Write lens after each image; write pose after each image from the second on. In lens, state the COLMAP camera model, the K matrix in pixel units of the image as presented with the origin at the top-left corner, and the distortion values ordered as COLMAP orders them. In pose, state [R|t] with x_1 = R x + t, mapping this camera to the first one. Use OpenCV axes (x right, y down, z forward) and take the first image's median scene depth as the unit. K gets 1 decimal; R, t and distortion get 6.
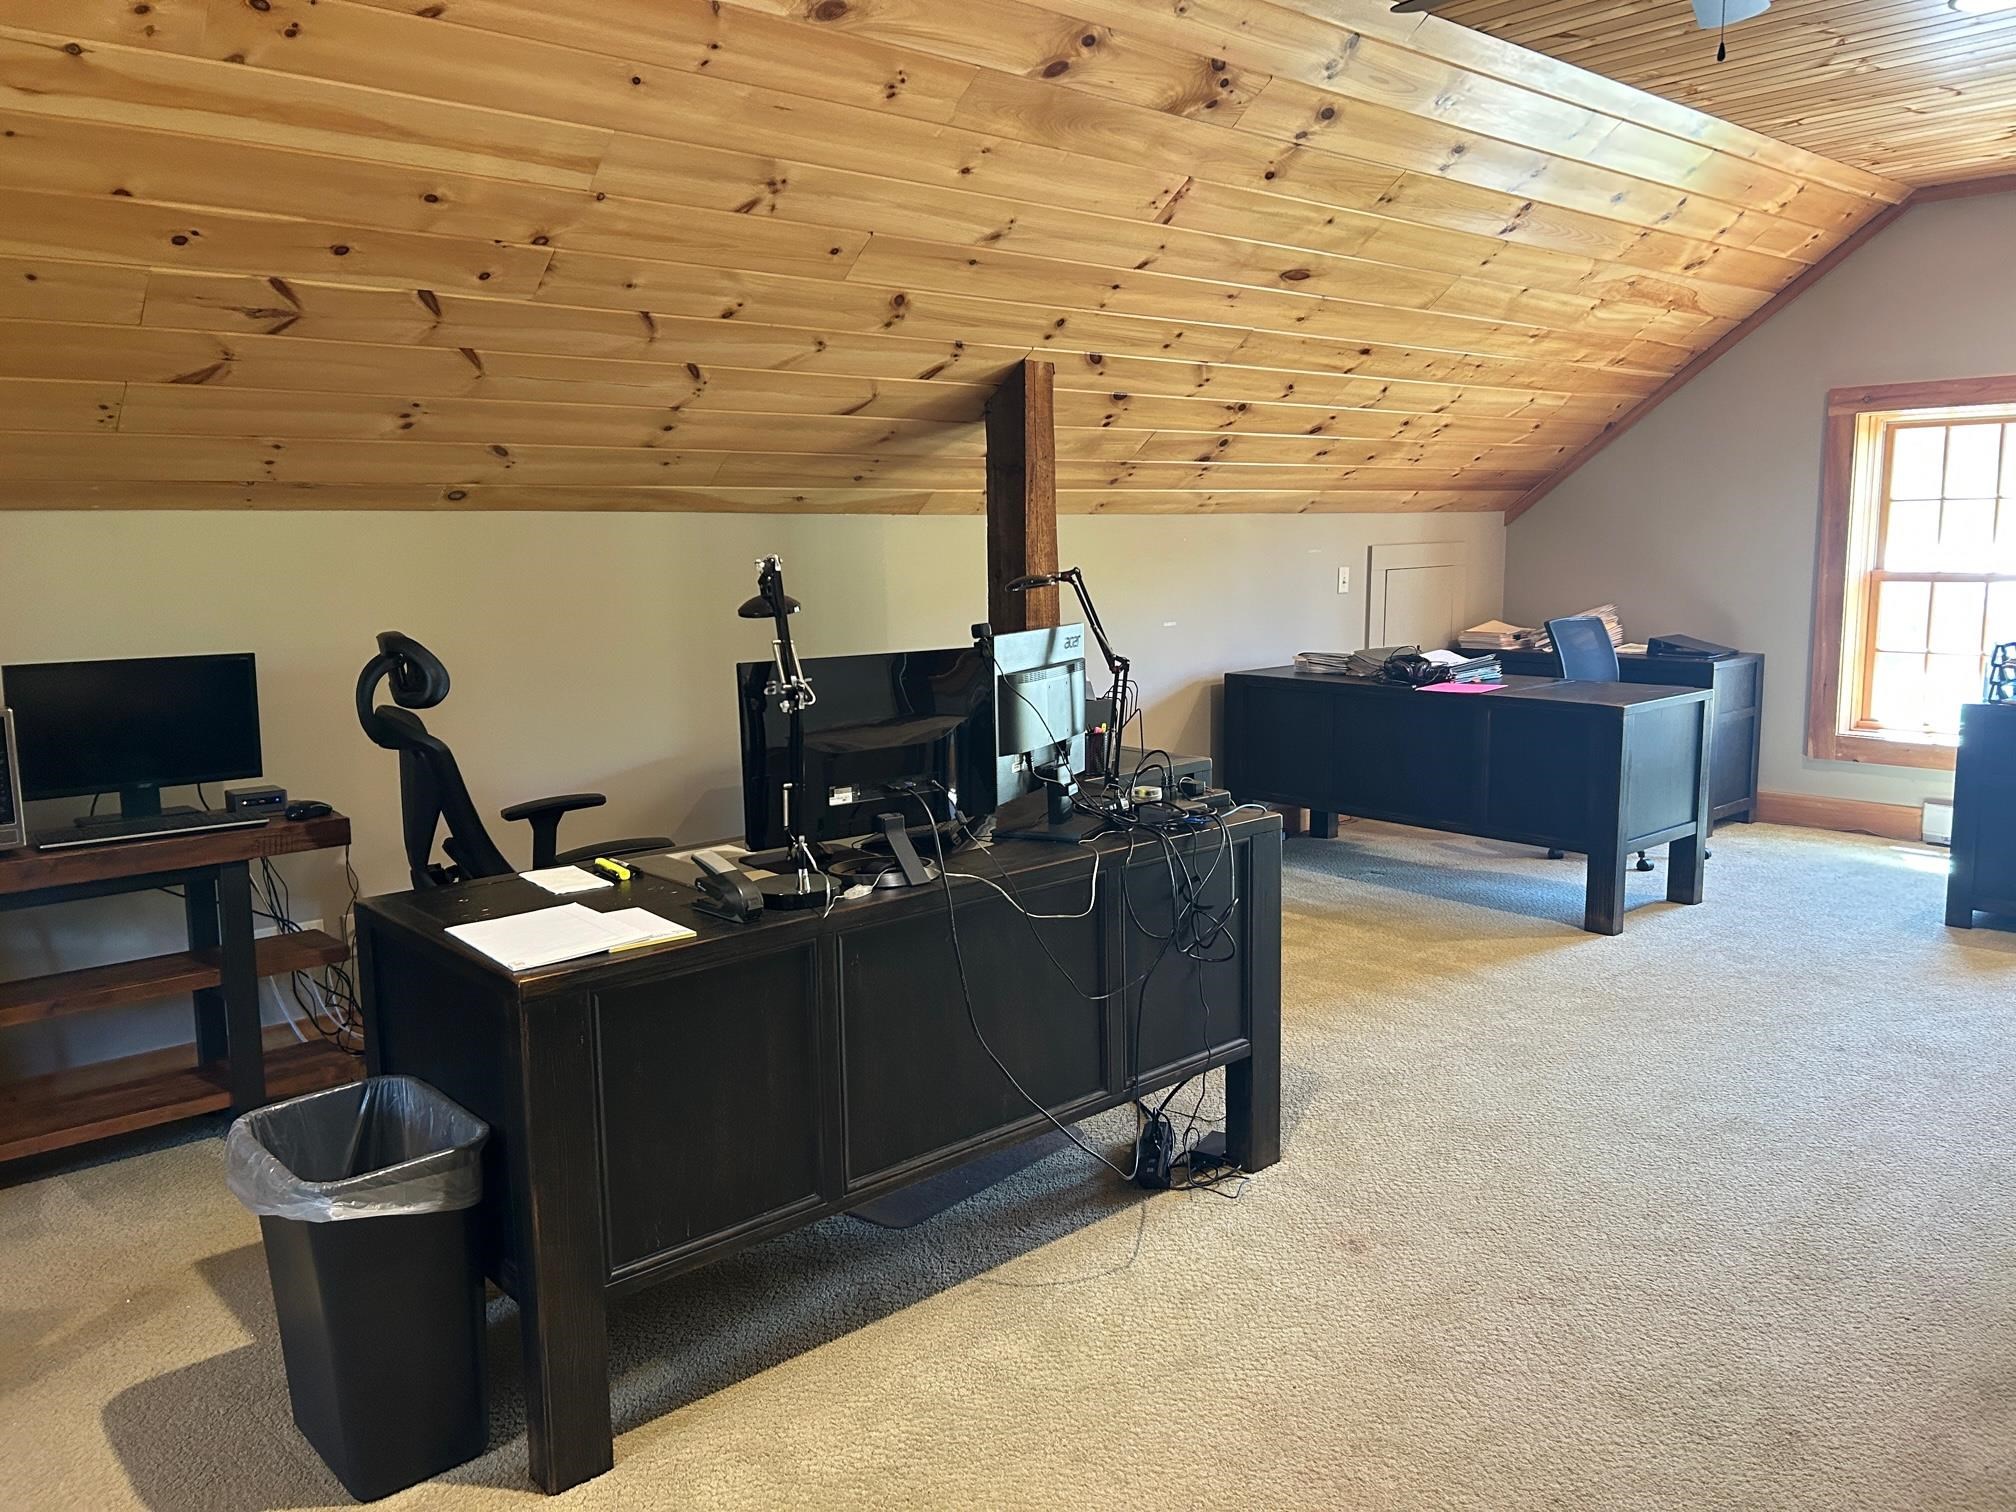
lens RADIAL K [[1520.4, 0, 1010.5], [0, 1520.4, 739.9], [0, 0, 1]] dist [0.064033, -0.087522]
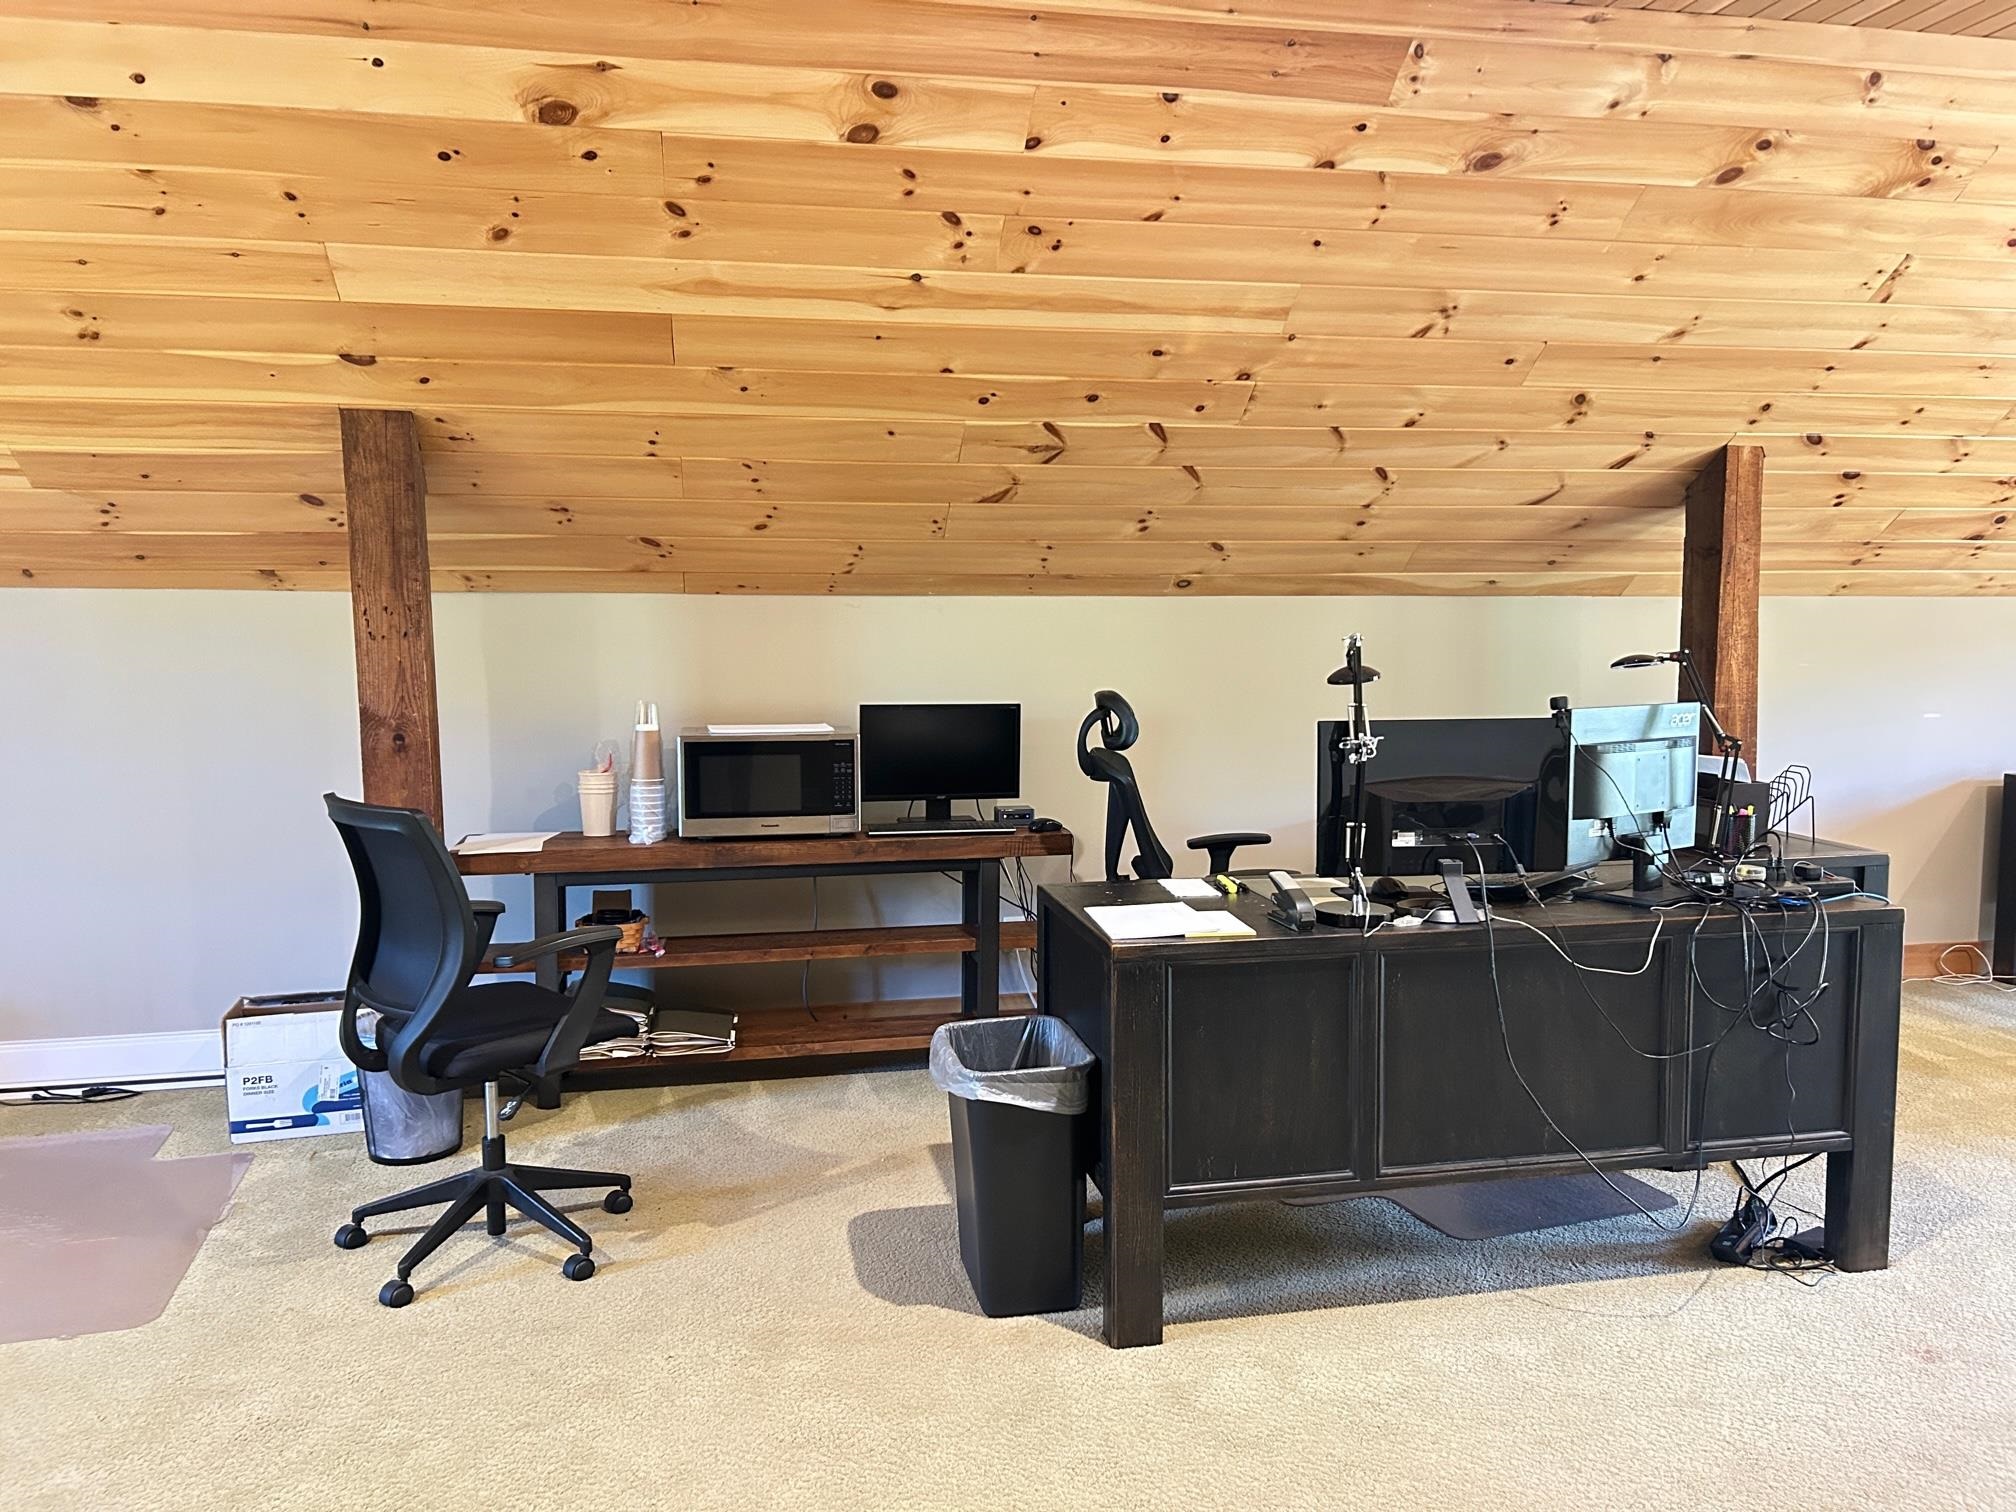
lens RADIAL K [[1520.4, 0, 1010.5], [0, 1520.4, 739.9], [0, 0, 1]] dist [0.064033, -0.087522]
pose [[0.859591, 0.051270, -0.508403, 0.179178], [-0.077394, 0.996538, -0.030360, 0.016199], [0.505087, 0.065445, 0.860584, -0.134725]]
